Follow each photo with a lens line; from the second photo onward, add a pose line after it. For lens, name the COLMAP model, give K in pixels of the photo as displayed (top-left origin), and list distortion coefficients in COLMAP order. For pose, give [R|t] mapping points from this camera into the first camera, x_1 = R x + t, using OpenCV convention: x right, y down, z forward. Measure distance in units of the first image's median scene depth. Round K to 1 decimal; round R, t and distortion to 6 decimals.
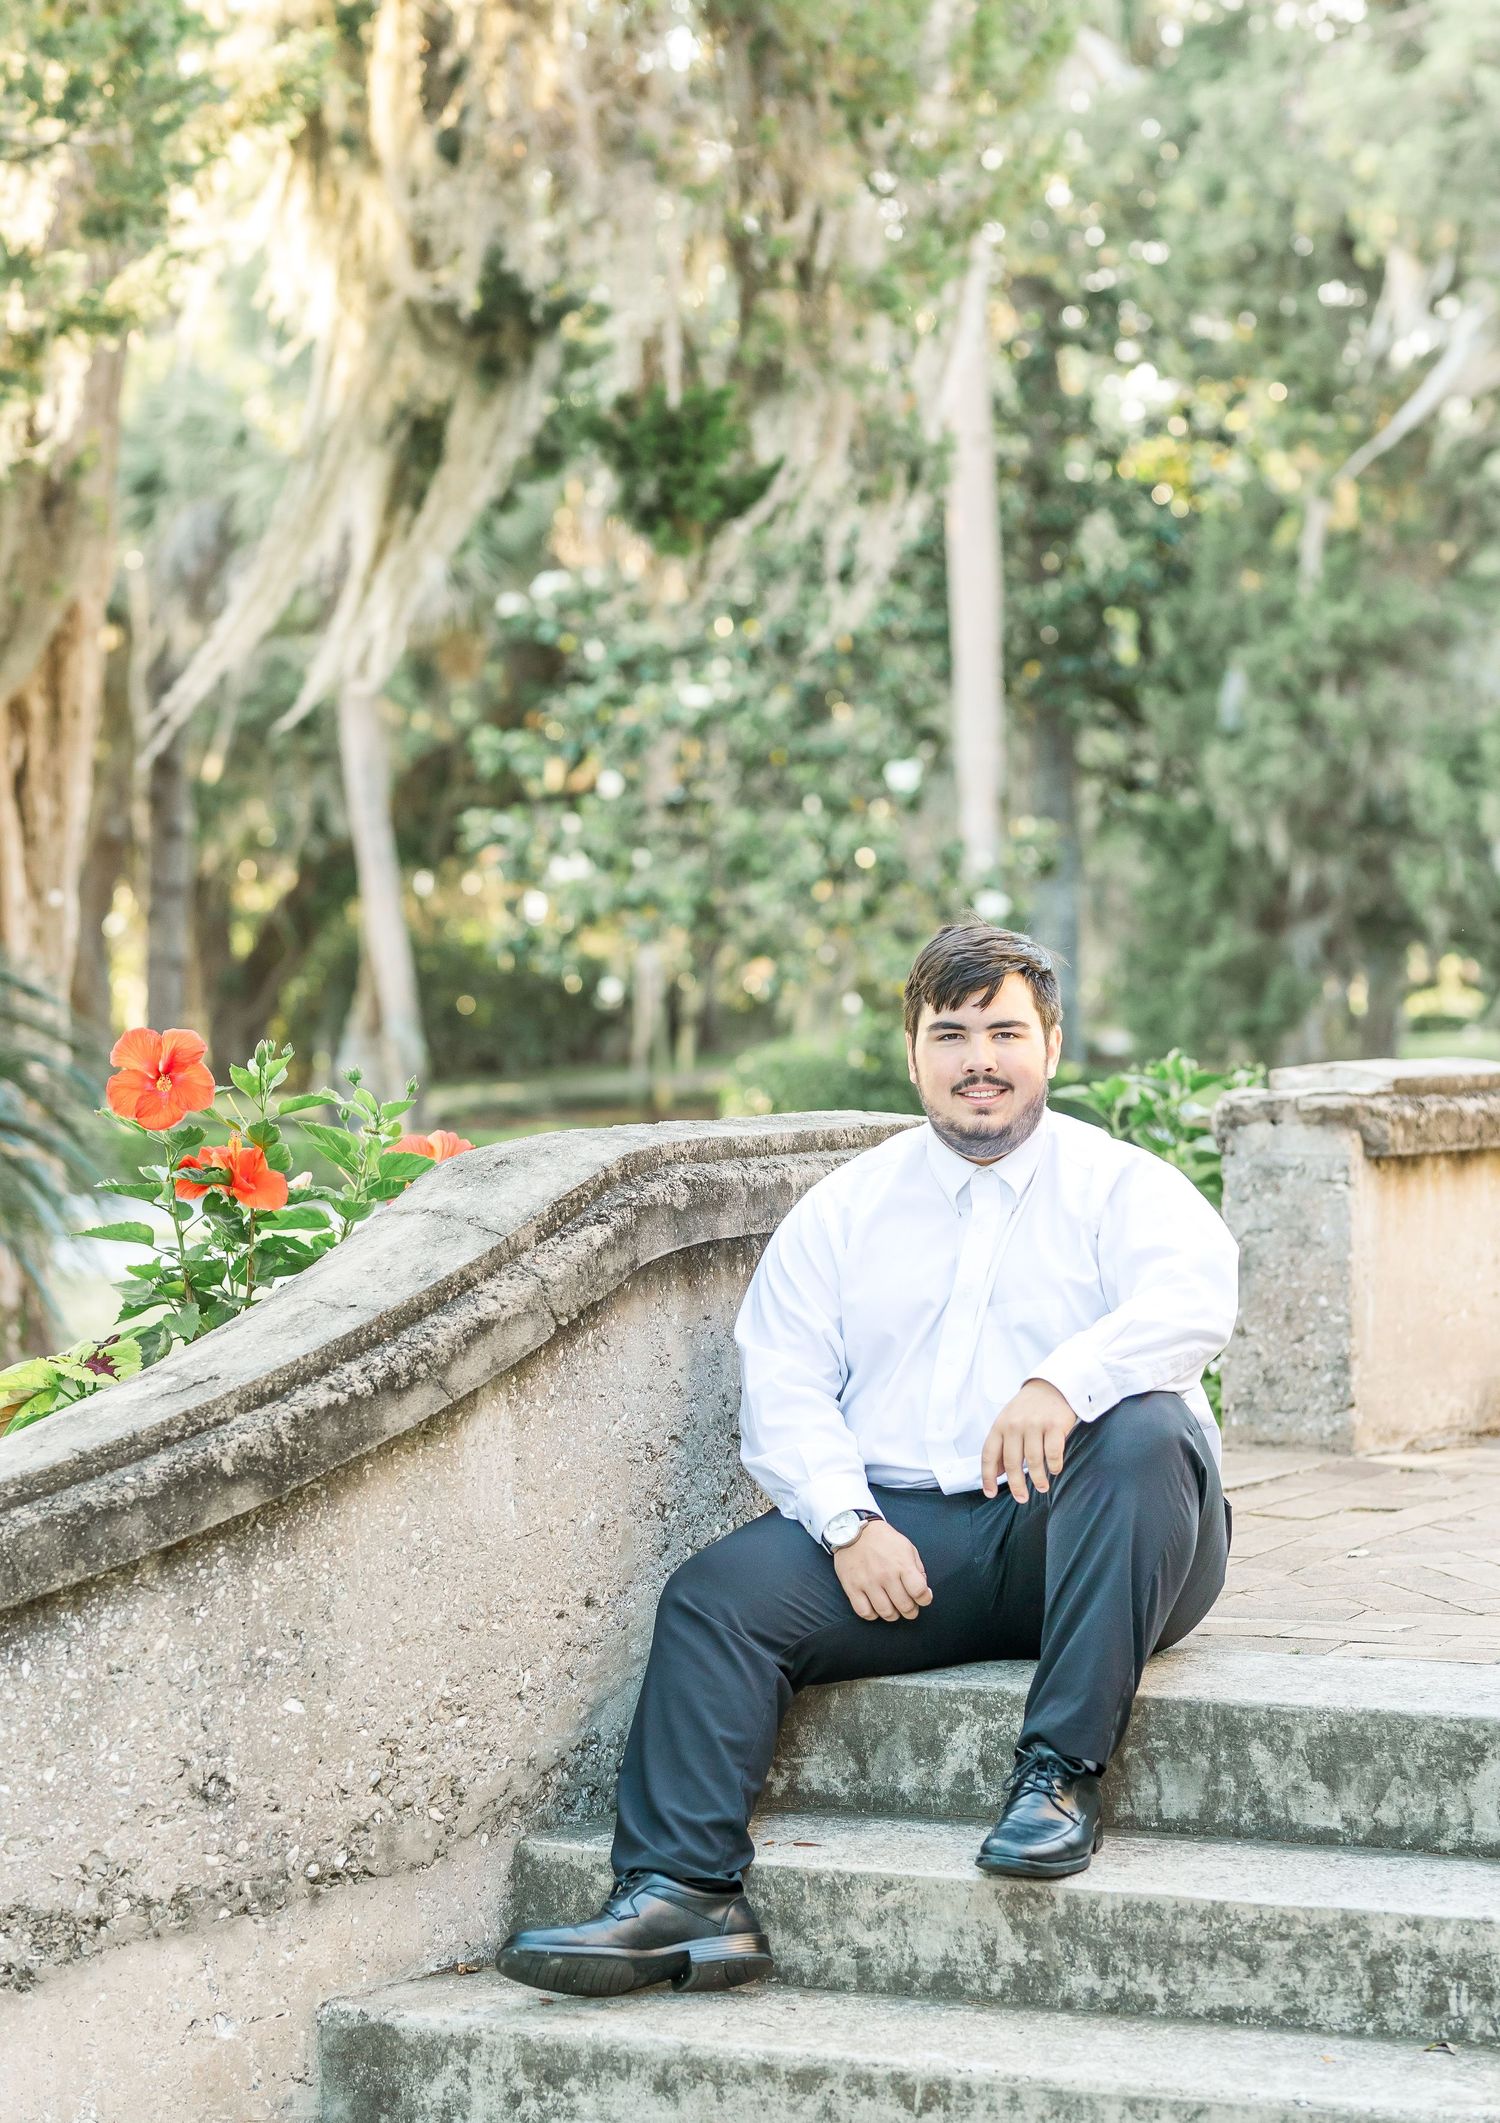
lens RADIAL K [[5703.0, 0, 749.5], [0, 5703.0, 1158.6], [0, 0, 1]] dist [-0.043190, 0.609799]
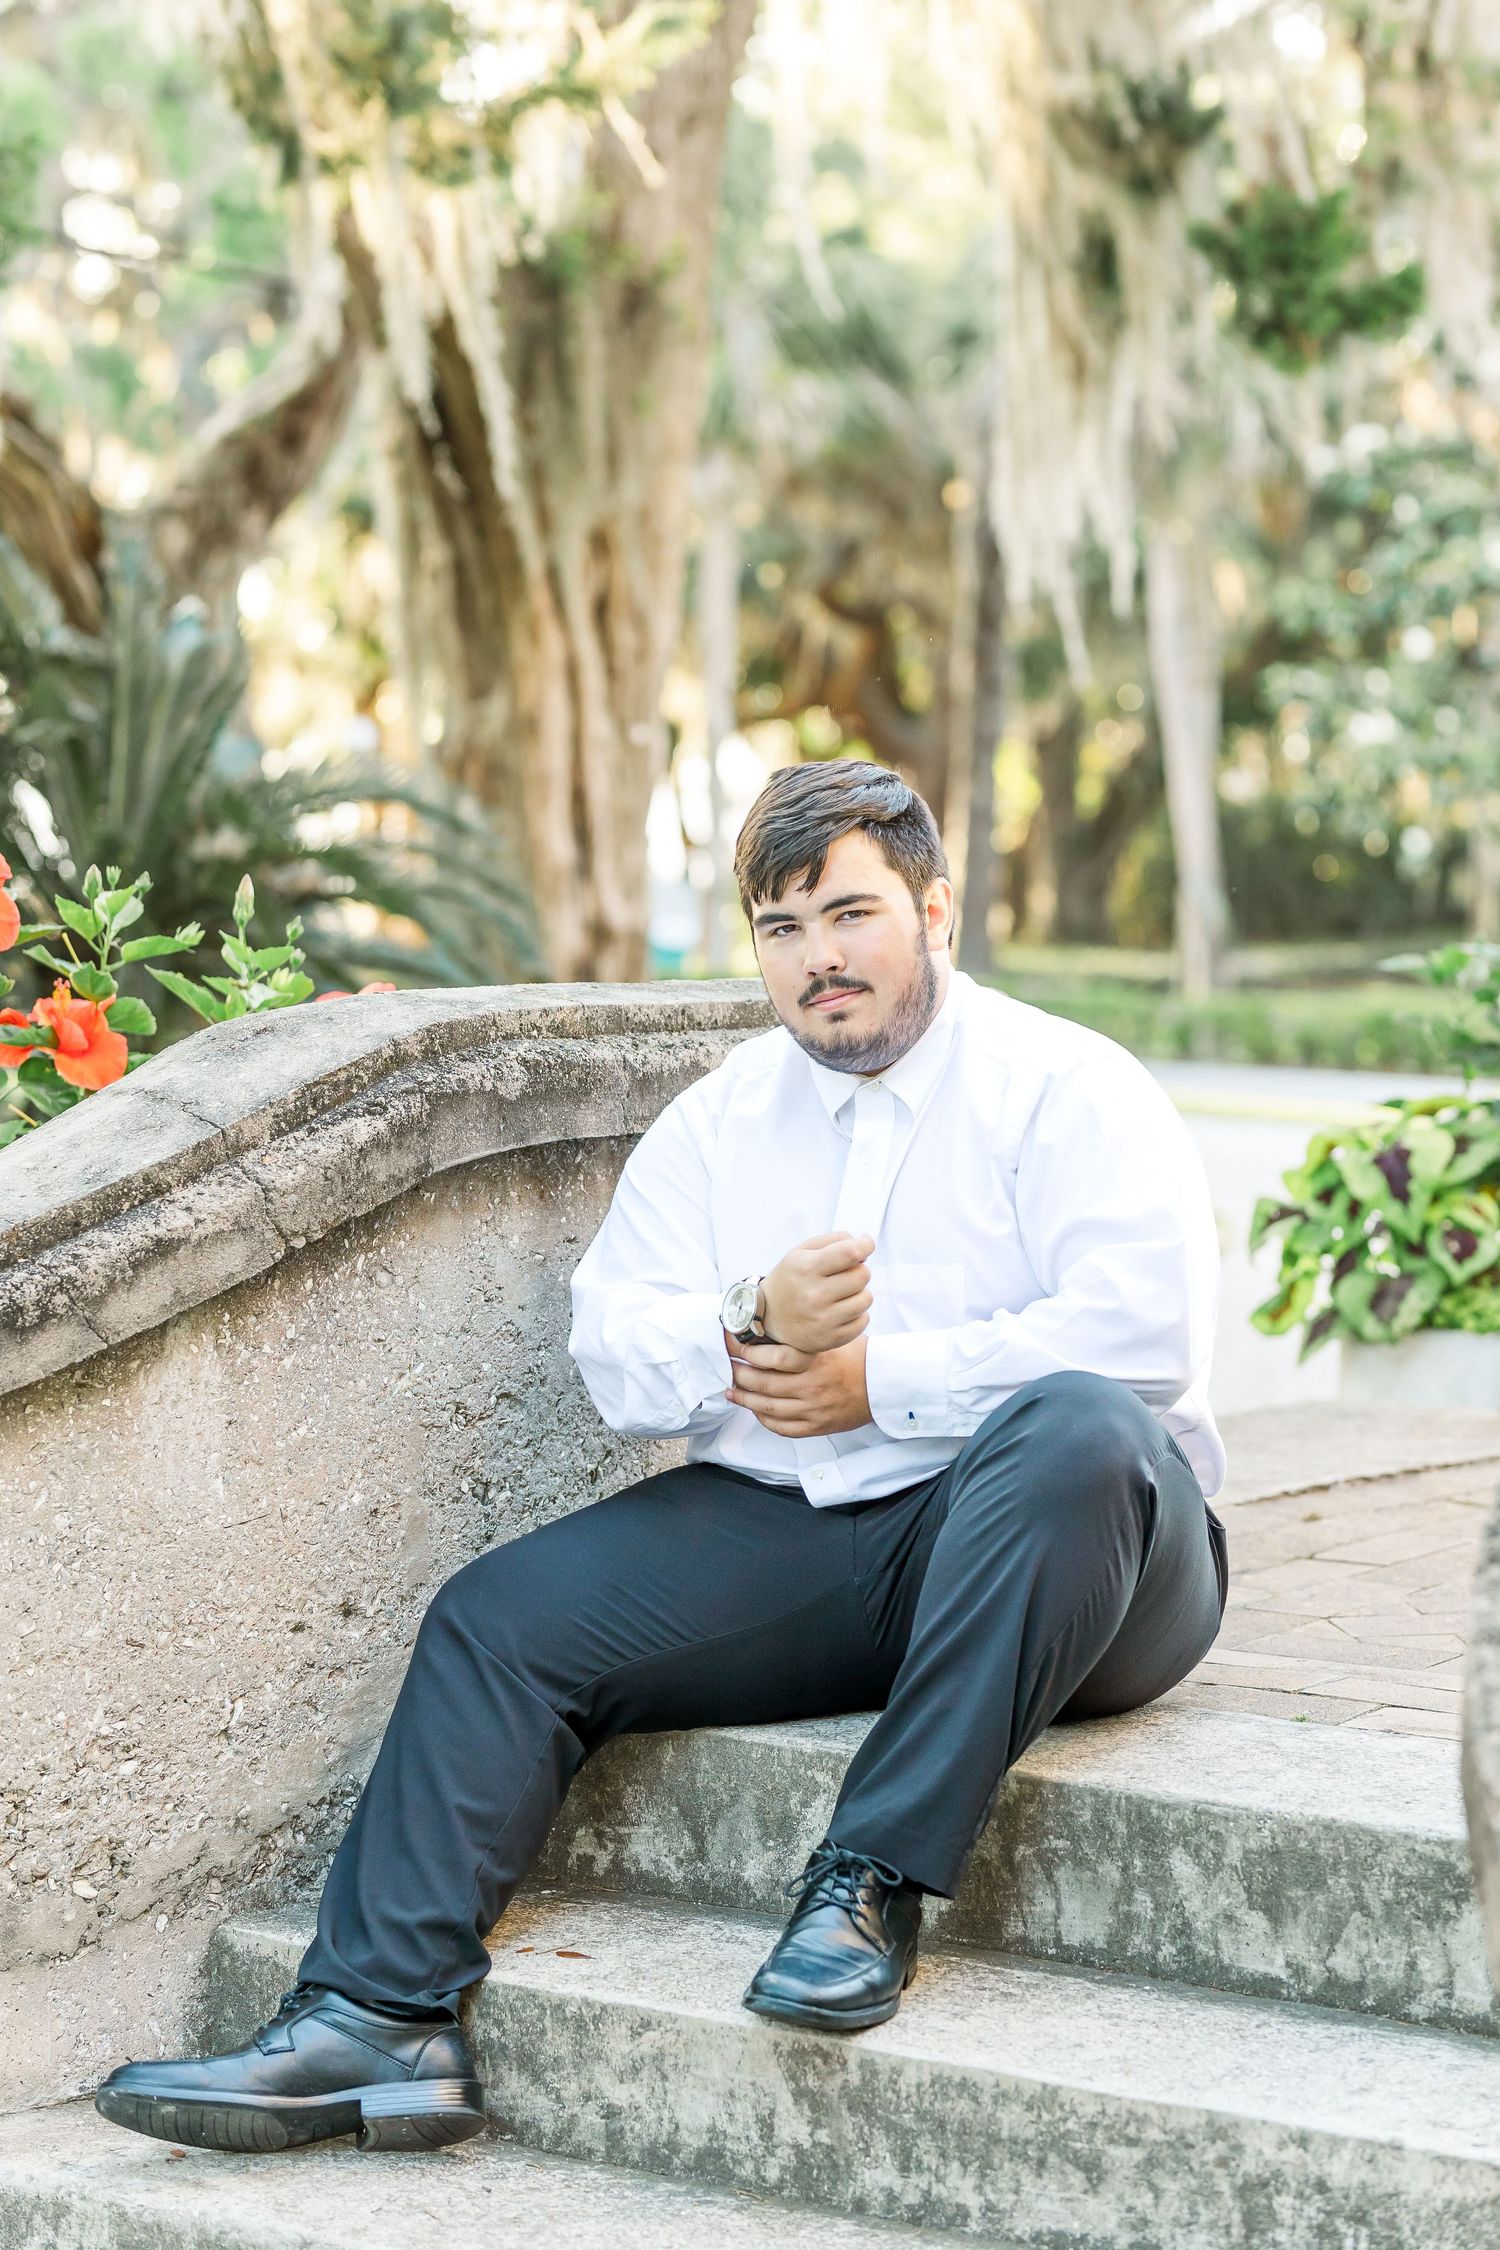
lens RADIAL K [[5493.1, 0, 750.0], [0, 5493.1, 1125.0], [0, 0, 1]] dist [-0.024214, 0.841668]
pose [[0.985371, 0.032539, -0.167285, 0.150157], [-0.029137, 0.999316, 0.022751, -0.005489], [0.167911, -0.017544, 0.985646, 0.296597]]
